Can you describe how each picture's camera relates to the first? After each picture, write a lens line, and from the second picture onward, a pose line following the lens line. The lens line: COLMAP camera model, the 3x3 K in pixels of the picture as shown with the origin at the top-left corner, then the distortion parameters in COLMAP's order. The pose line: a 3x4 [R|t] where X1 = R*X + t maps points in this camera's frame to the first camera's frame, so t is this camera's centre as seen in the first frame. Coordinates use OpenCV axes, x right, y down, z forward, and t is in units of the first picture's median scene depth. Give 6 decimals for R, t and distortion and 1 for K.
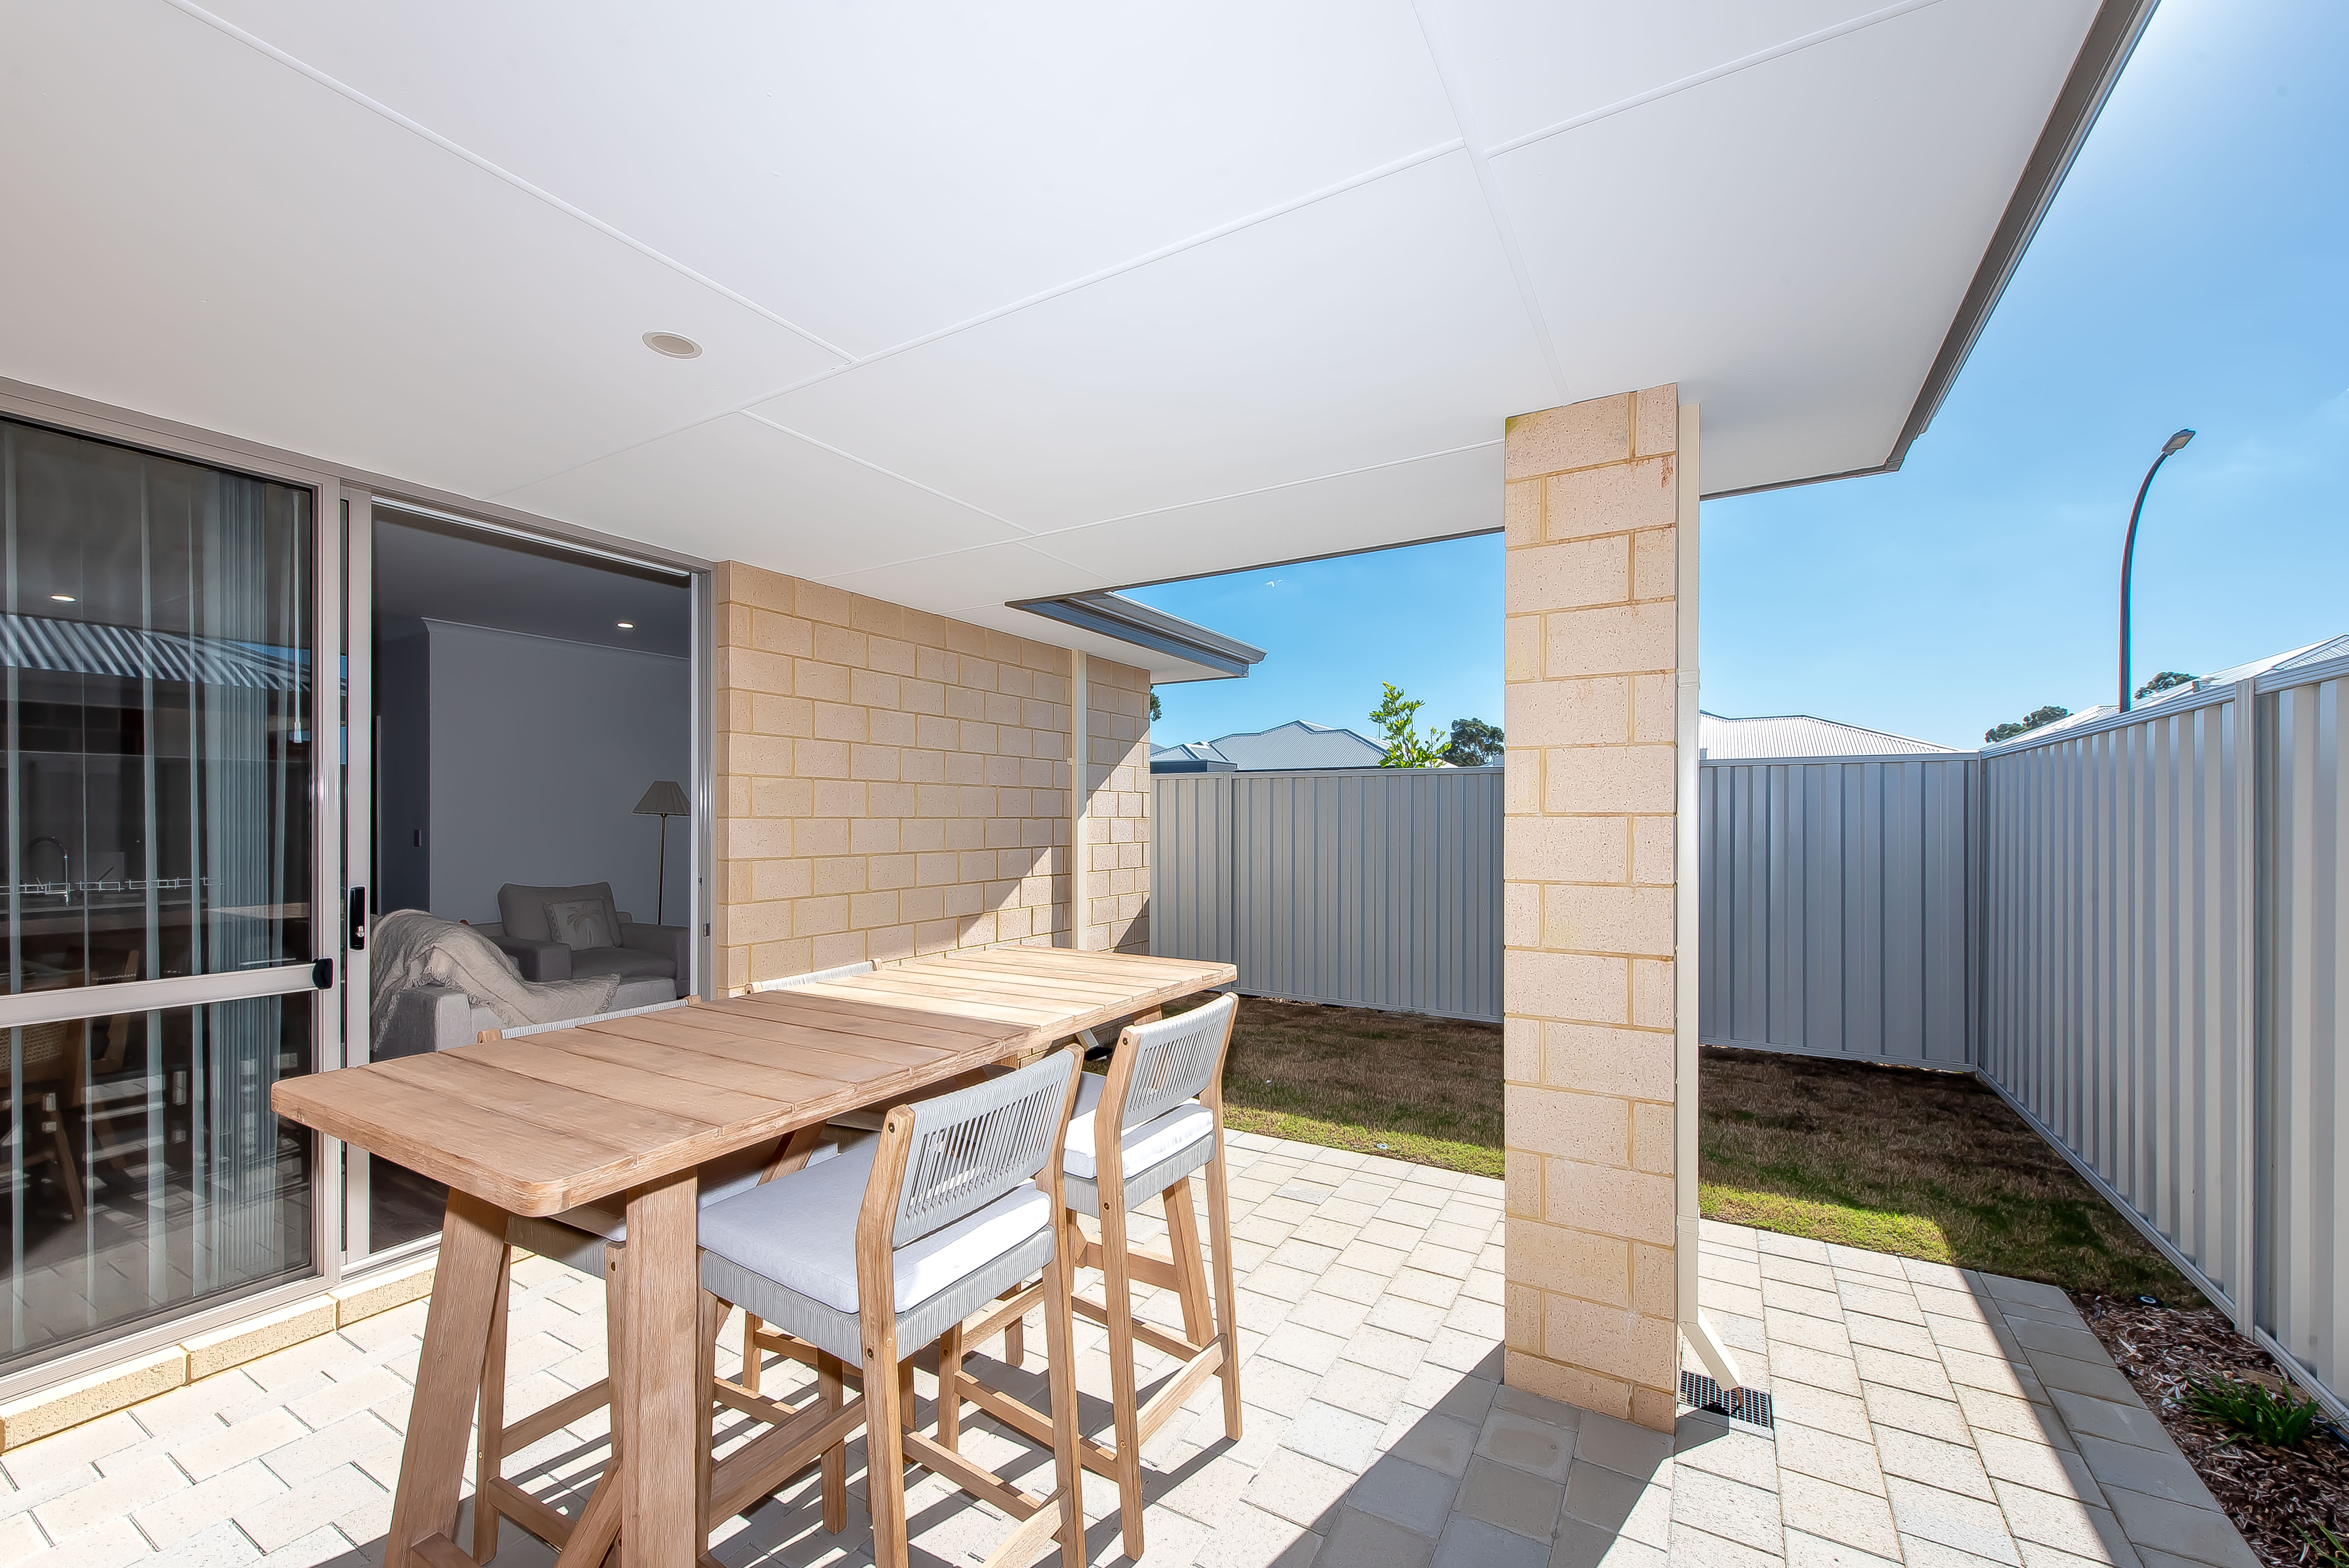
lens RADIAL K [[914.9, 0, 1183.9], [0, 914.9, 791.9], [0, 0, 1]] dist [-0.000807, -0.000049]
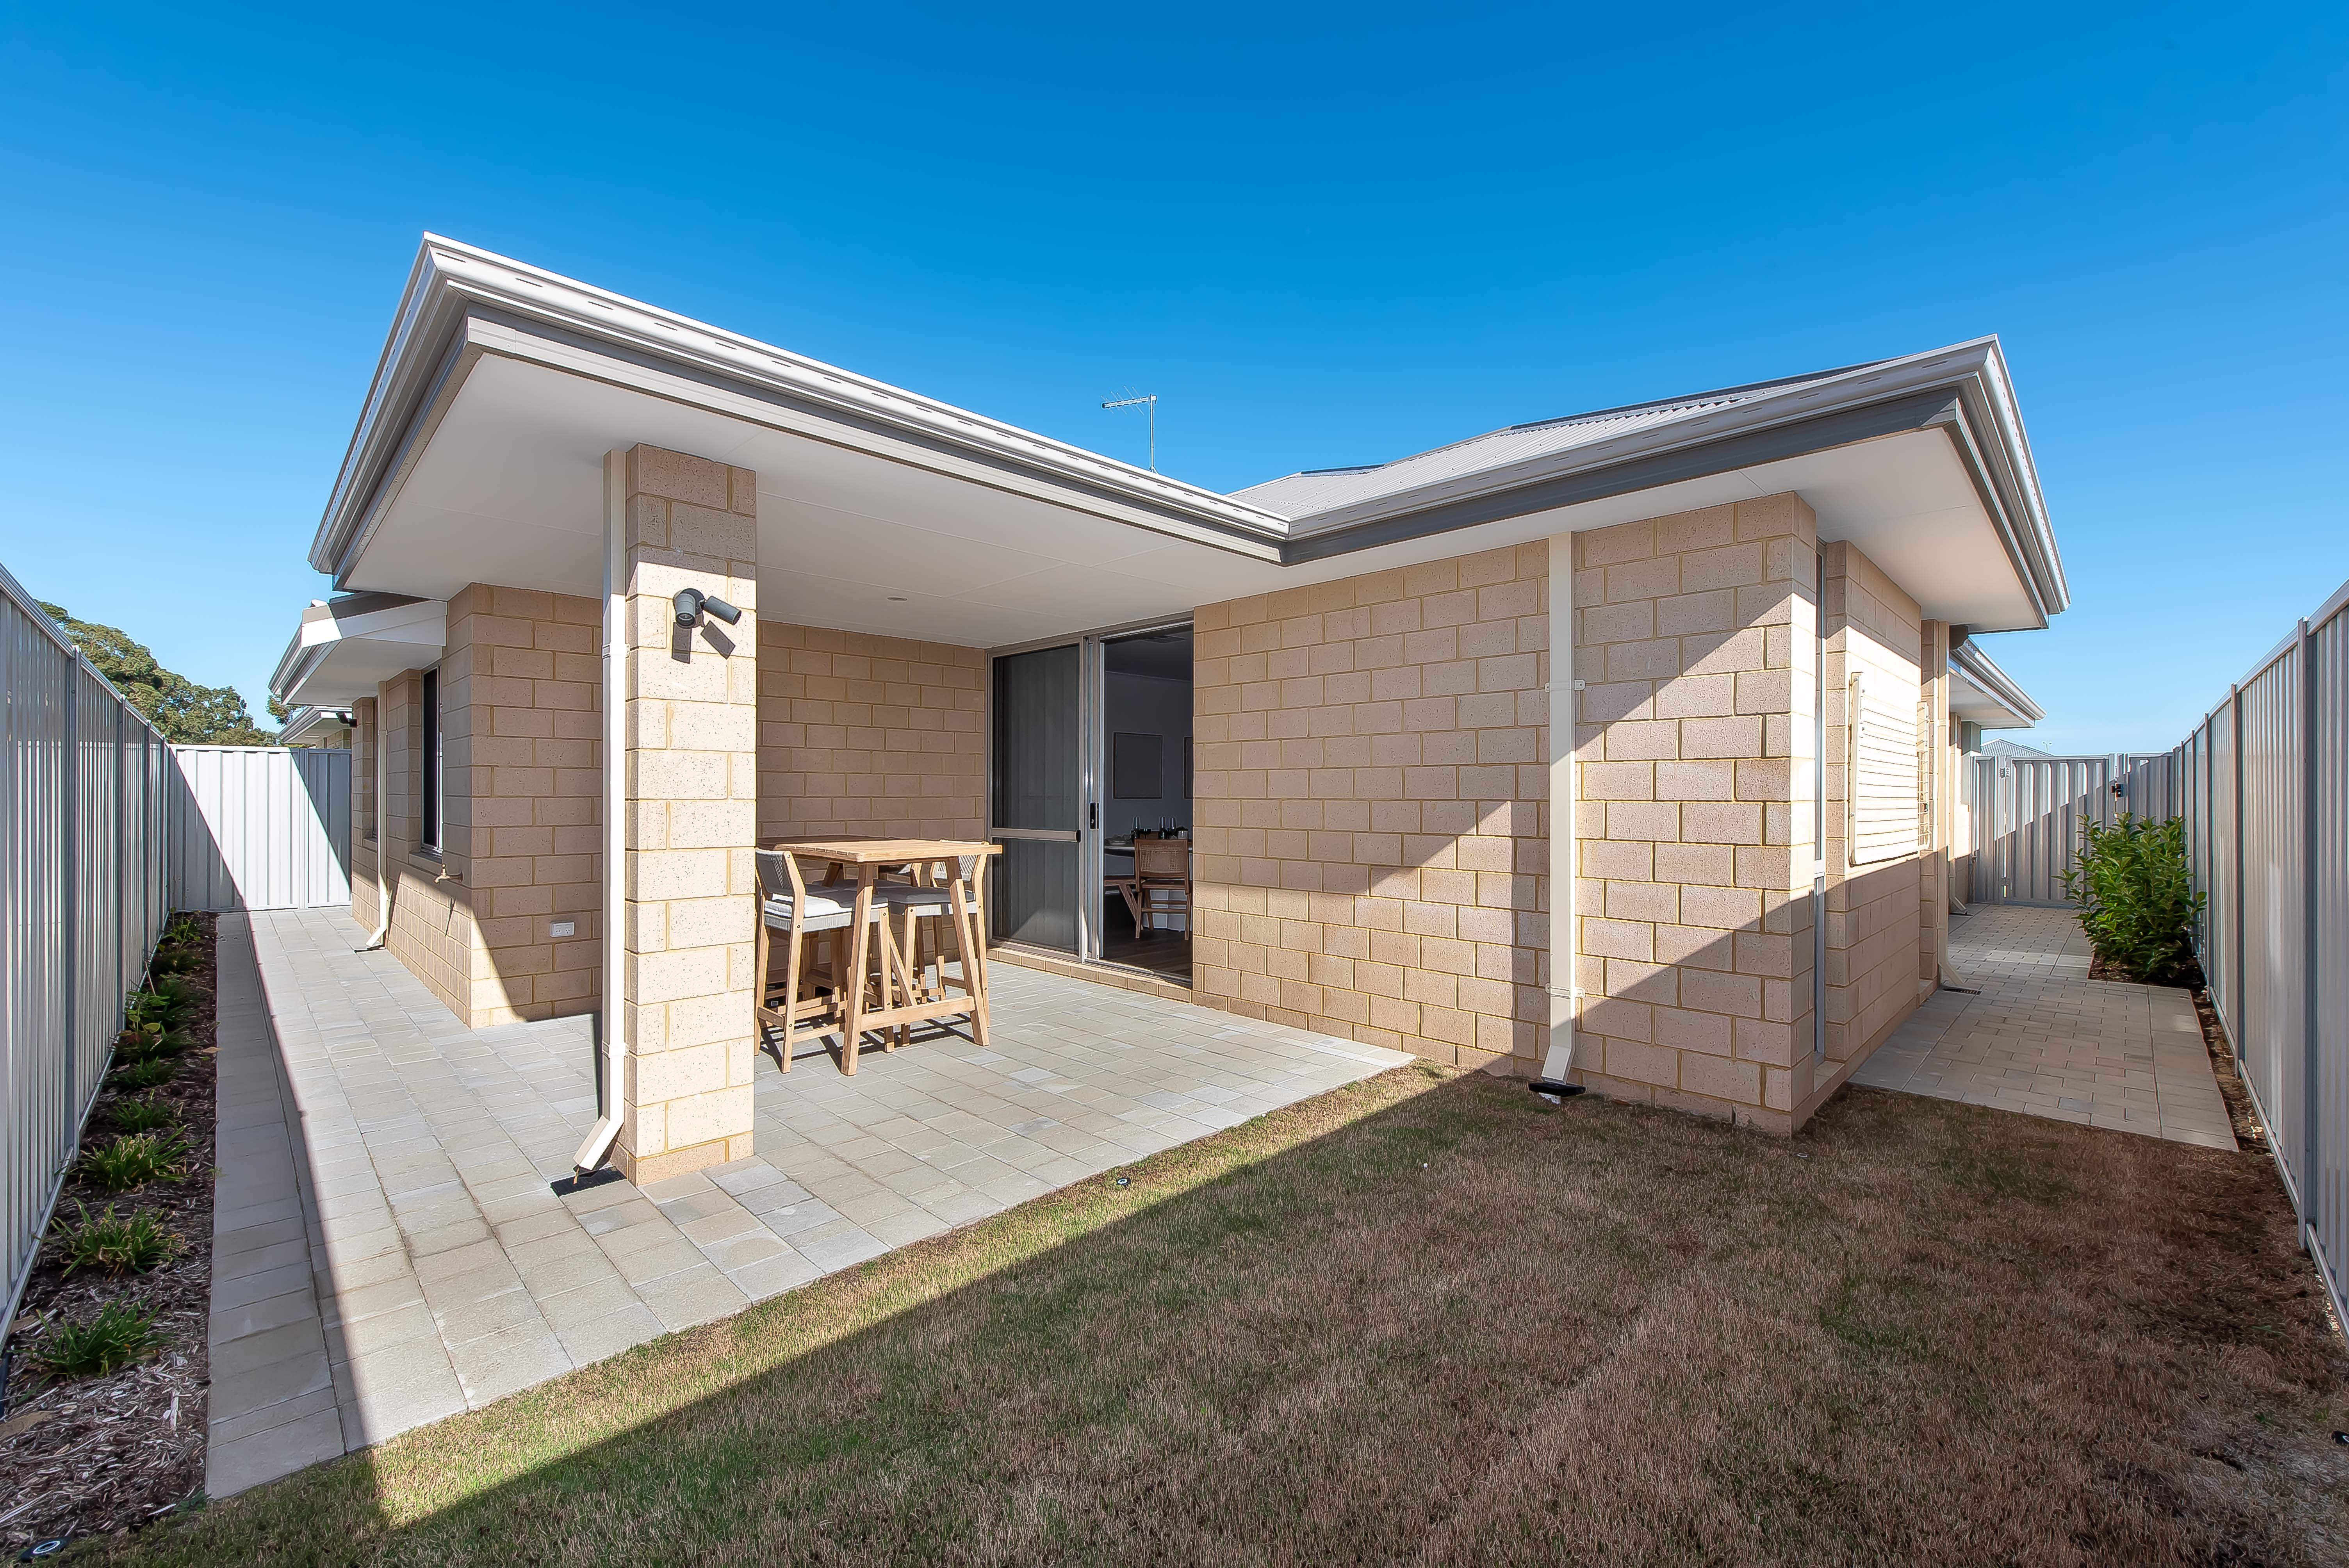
lens RADIAL K [[953.4, 0, 1174.5], [0, 953.4, 784.0], [0, 0, 1]] dist [-0.000002, 0.000049]
pose [[-0.262465, -0.012892, -0.964856, 0.827476], [0.024134, 0.999510, -0.019920, 0.062647], [0.964640, -0.028514, -0.262025, 1.061982]]
